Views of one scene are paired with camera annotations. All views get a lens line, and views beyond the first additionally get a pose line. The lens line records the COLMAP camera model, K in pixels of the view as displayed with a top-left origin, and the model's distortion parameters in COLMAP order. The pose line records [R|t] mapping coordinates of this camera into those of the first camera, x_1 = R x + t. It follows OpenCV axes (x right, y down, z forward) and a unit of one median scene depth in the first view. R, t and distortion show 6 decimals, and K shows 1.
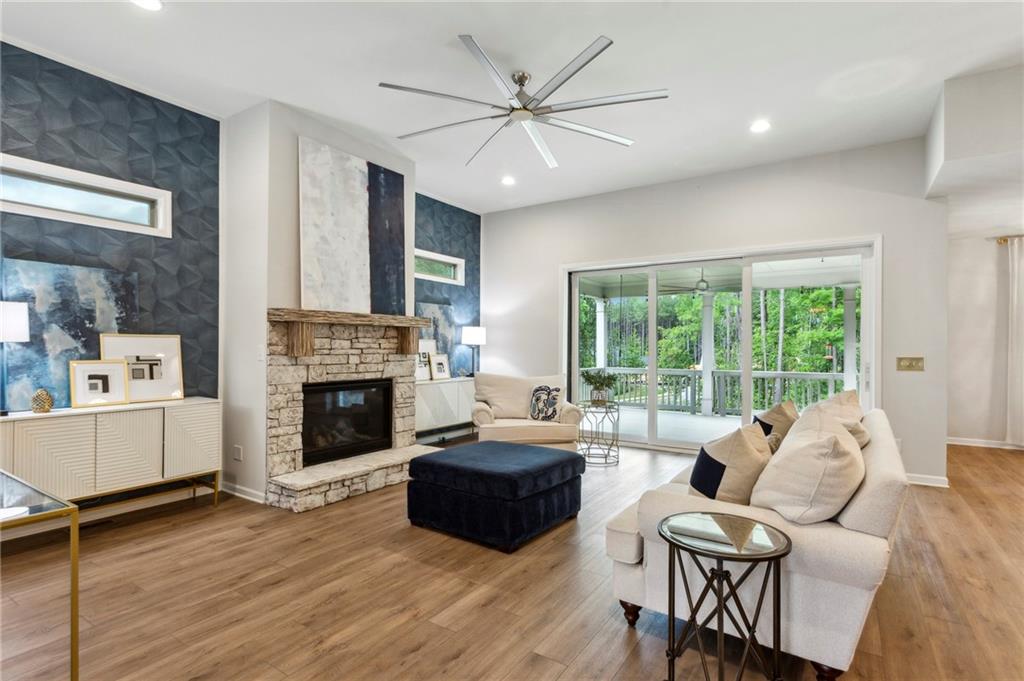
lens RADIAL K [[490.8, 0, 502.7], [0, 490.8, 346.5], [0, 0, 1]] dist [0.002841, 0.004019]
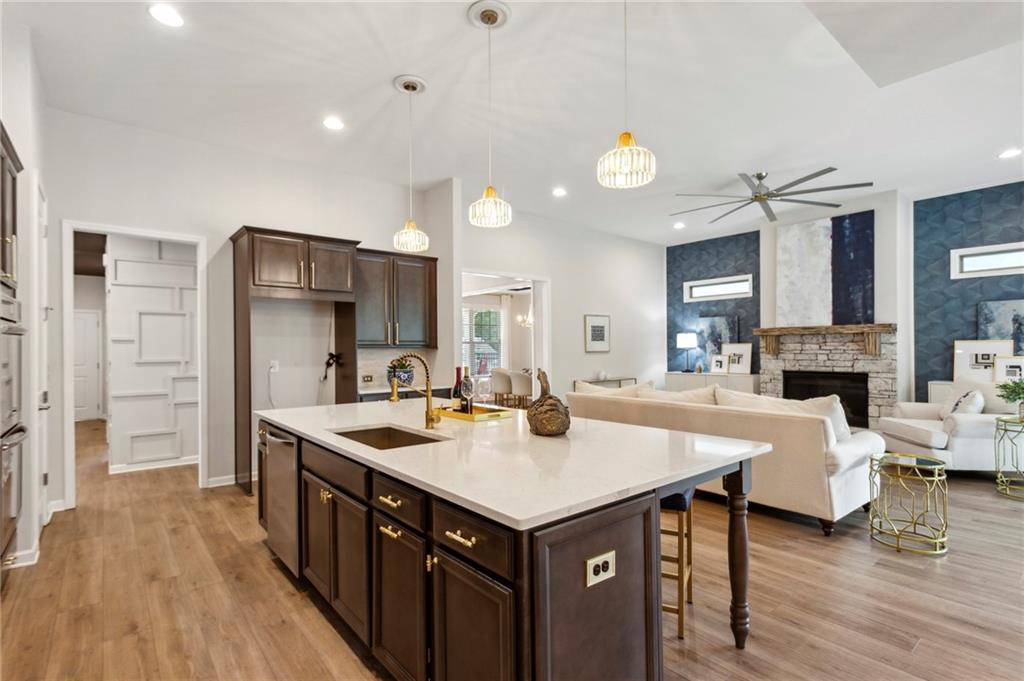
lens RADIAL K [[490.8, 0, 516.6], [0, 490.8, 348.0], [0, 0, 1]] dist [0.002841, 0.004019]
pose [[-0.265086, -0.005598, -0.964209, 1.424894], [0.002399, 0.999976, -0.006465, 0.006528], [0.964222, -0.004027, -0.265066, 0.536022]]
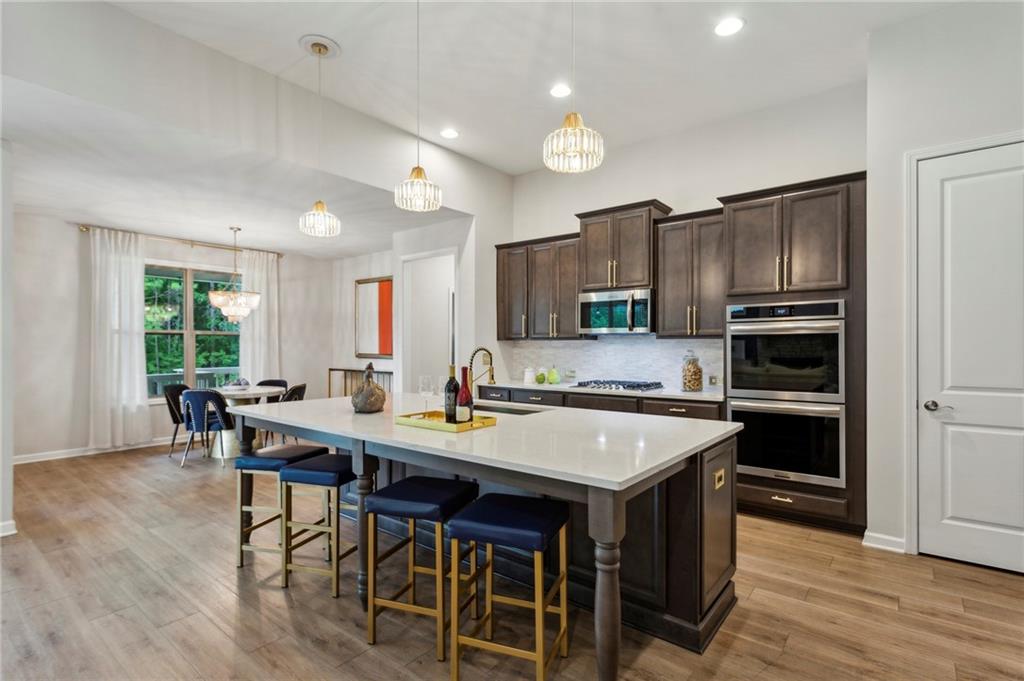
lens RADIAL K [[490.8, 0, 514.6], [0, 490.8, 344.4], [0, 0, 1]] dist [0.002841, 0.004019]
pose [[0.065781, -0.003423, 0.997828, 0.210734], [0.000713, 0.999994, 0.003384, -0.002588], [-0.997834, 0.000489, 0.065783, 0.202120]]
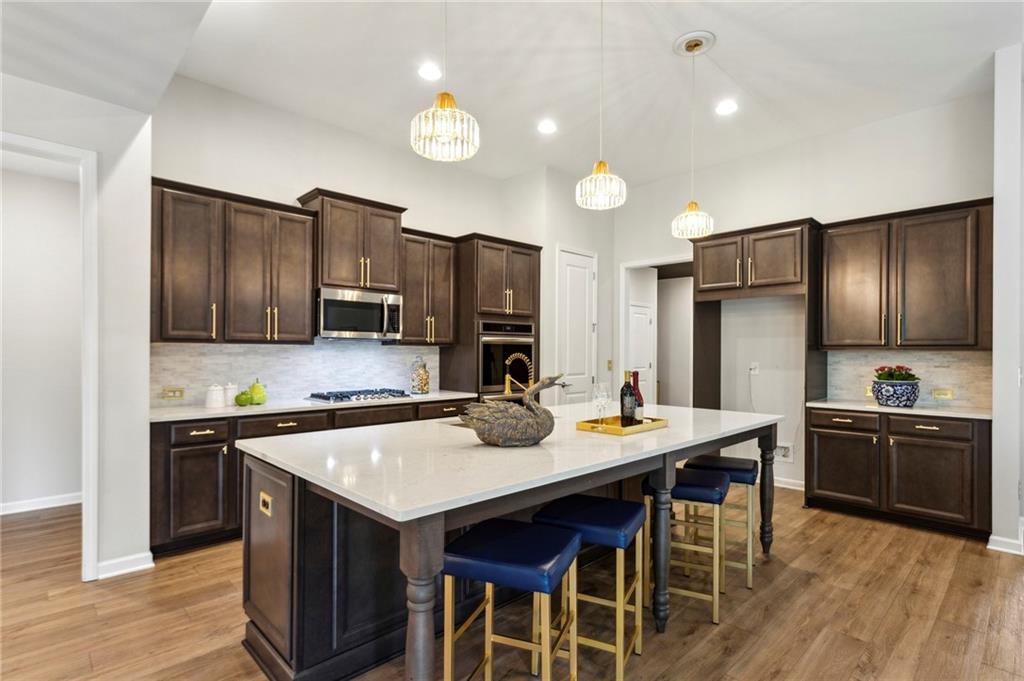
lens RADIAL K [[490.8, 0, 520.9], [0, 490.8, 353.9], [0, 0, 1]] dist [0.002841, 0.004019]
pose [[-0.980966, -0.007792, 0.194024, 0.765880], [-0.007267, 0.999968, 0.003416, 0.002344], [-0.194044, 0.001941, -0.980991, 0.905690]]
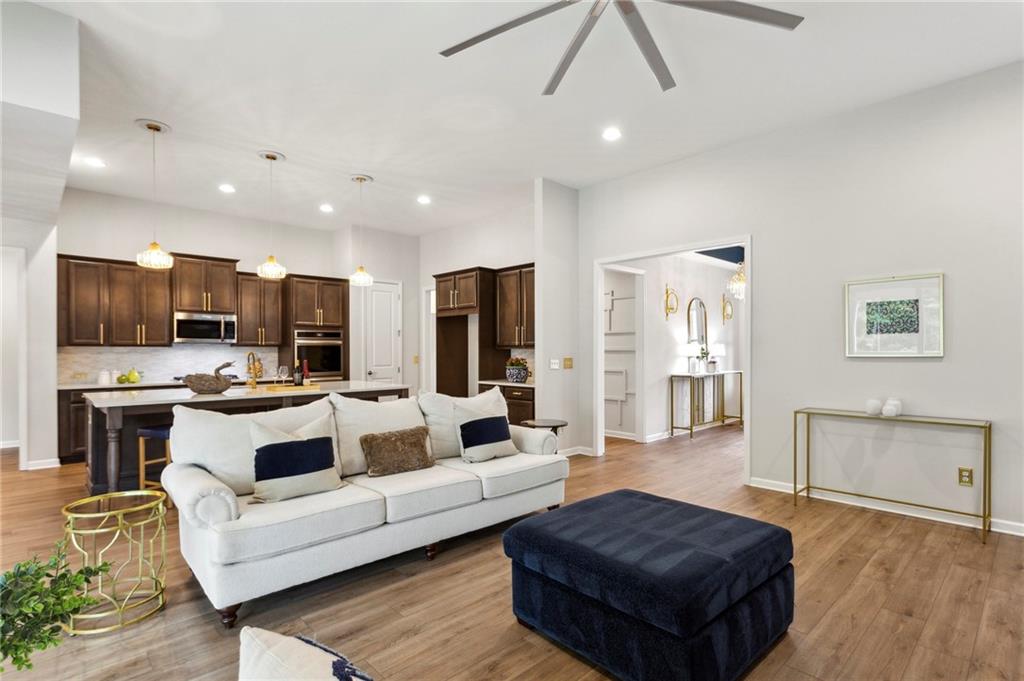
lens RADIAL K [[490.8, 0, 515.6], [0, 490.8, 355.2], [0, 0, 1]] dist [0.002841, 0.004019]
pose [[-0.978196, -0.003489, 0.207656, 0.018028], [-0.001624, 0.999957, 0.009148, 0.001039], [-0.207679, 0.008612, -0.978159, 1.315869]]
